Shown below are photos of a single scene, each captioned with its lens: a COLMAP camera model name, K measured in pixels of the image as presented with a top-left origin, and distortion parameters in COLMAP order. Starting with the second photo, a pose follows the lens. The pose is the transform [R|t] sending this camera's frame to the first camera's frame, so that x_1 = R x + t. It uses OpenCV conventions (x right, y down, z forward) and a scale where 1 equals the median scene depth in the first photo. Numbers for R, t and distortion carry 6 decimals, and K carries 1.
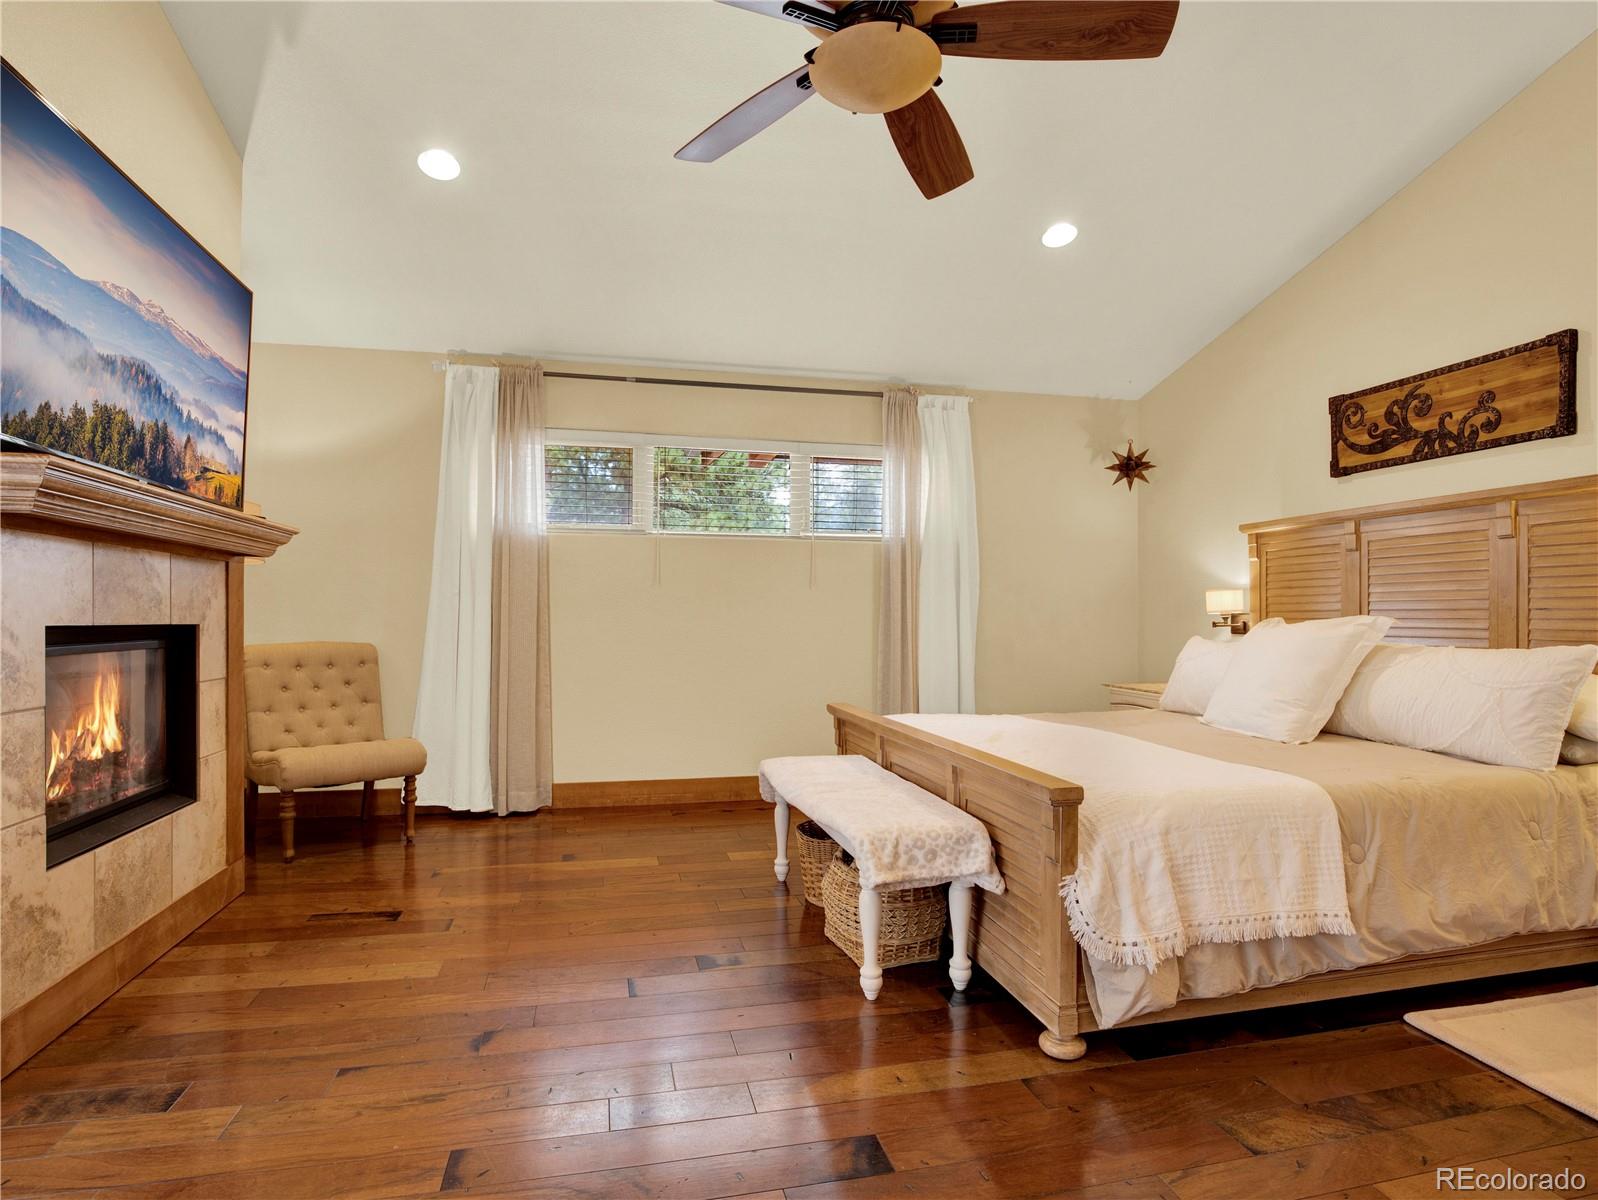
lens RADIAL K [[861.3, 0, 794.1], [0, 861.3, 614.3], [0, 0, 1]] dist [-0.020834, 0.000132]
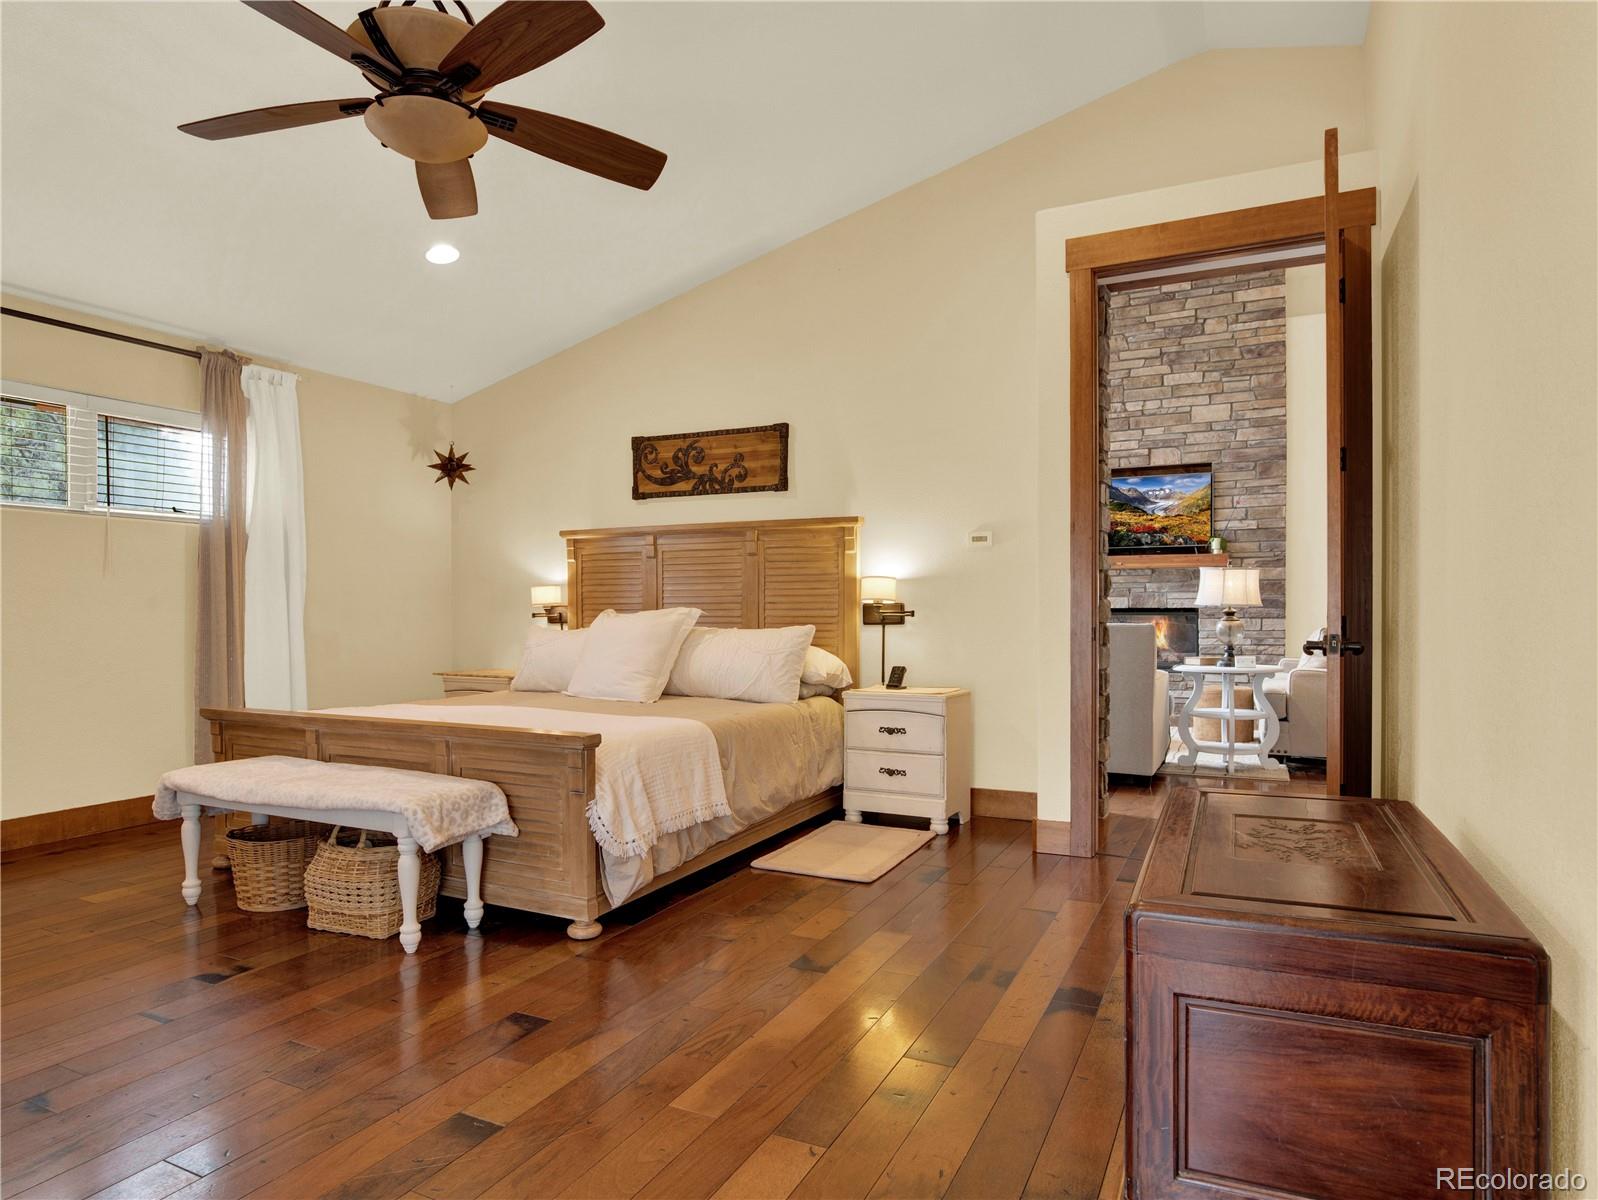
lens RADIAL K [[962.3, 0, 799.0], [0, 962.3, 600.0], [0, 0, 1]] dist [0.000541, 0.000388]
pose [[0.636869, 0.003237, 0.770965, -0.400606], [0.001954, 0.999981, -0.005813, -0.000949], [-0.770970, 0.005208, 0.636851, -0.135652]]
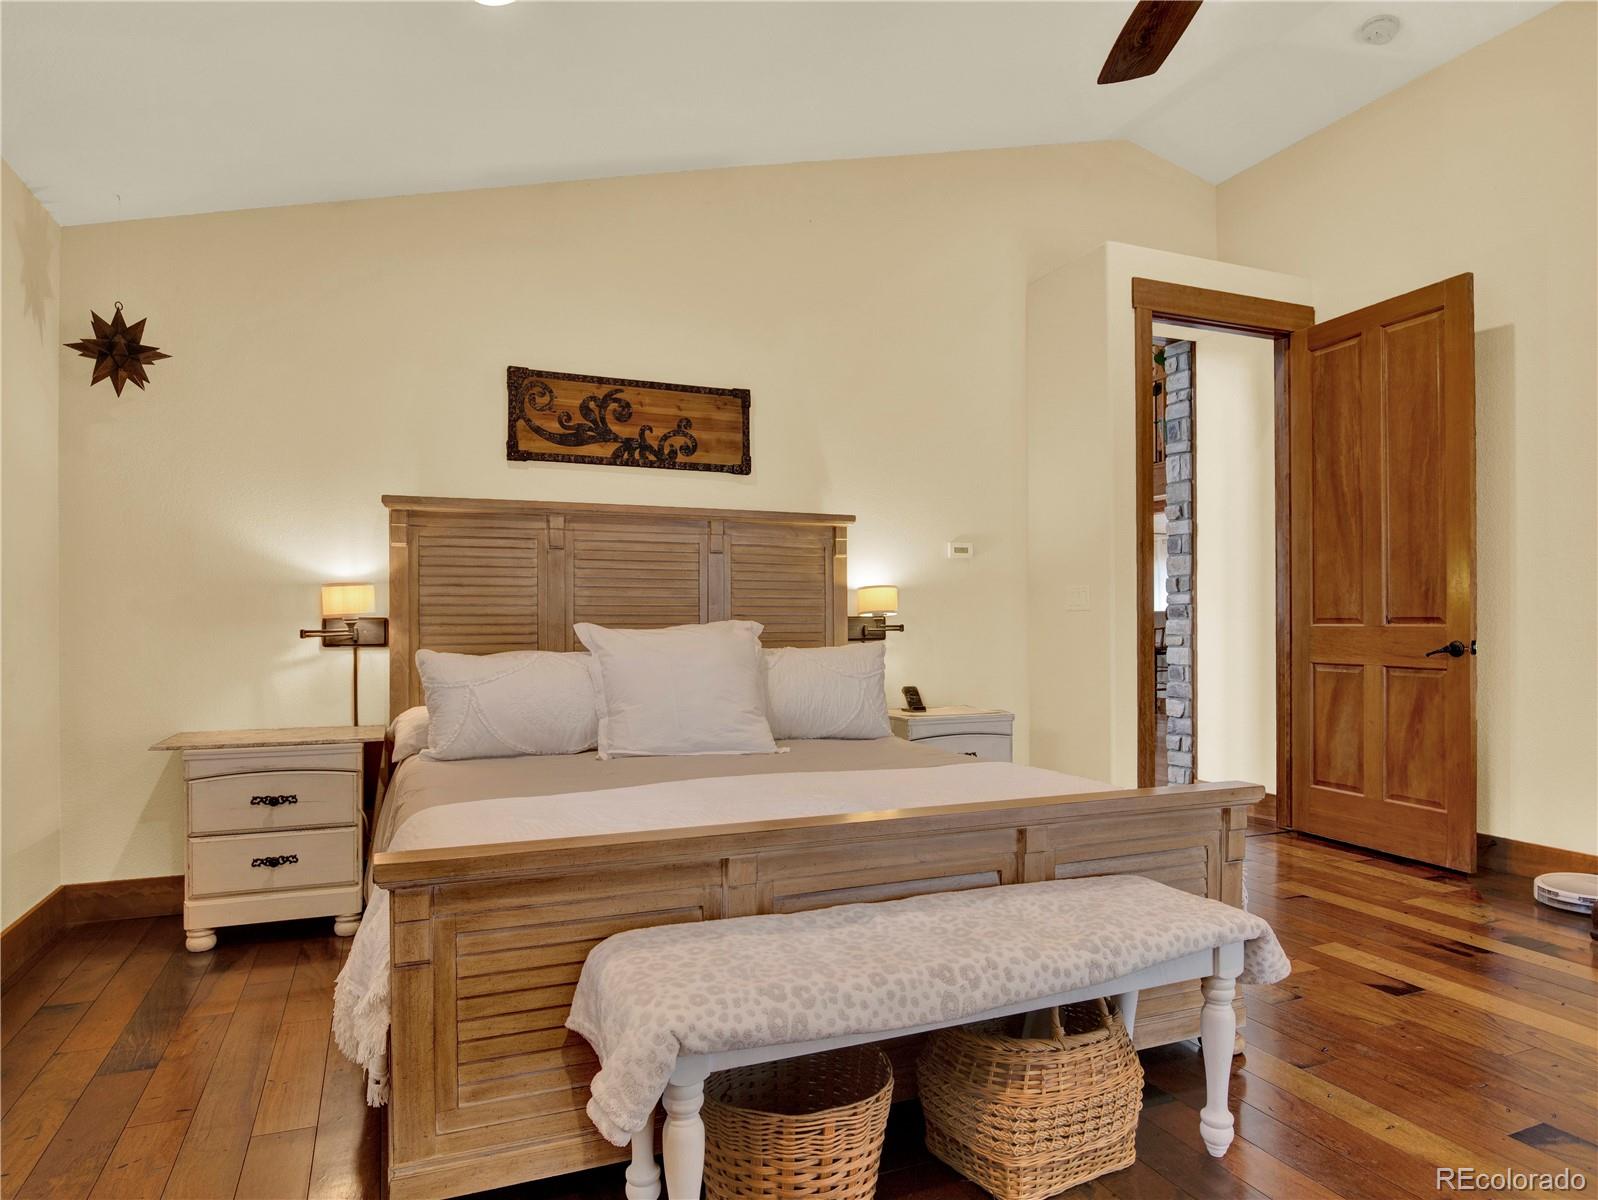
lens RADIAL K [[964.5, 0, 797.4], [0, 964.5, 624.2], [0, 0, 1]] dist [-0.018165, 0.000527]
pose [[-0.158758, 0.001650, 0.987316, -0.455721], [0.001617, 0.999998, -0.001411, 0.008438], [-0.987316, 0.001373, -0.158760, 1.073181]]
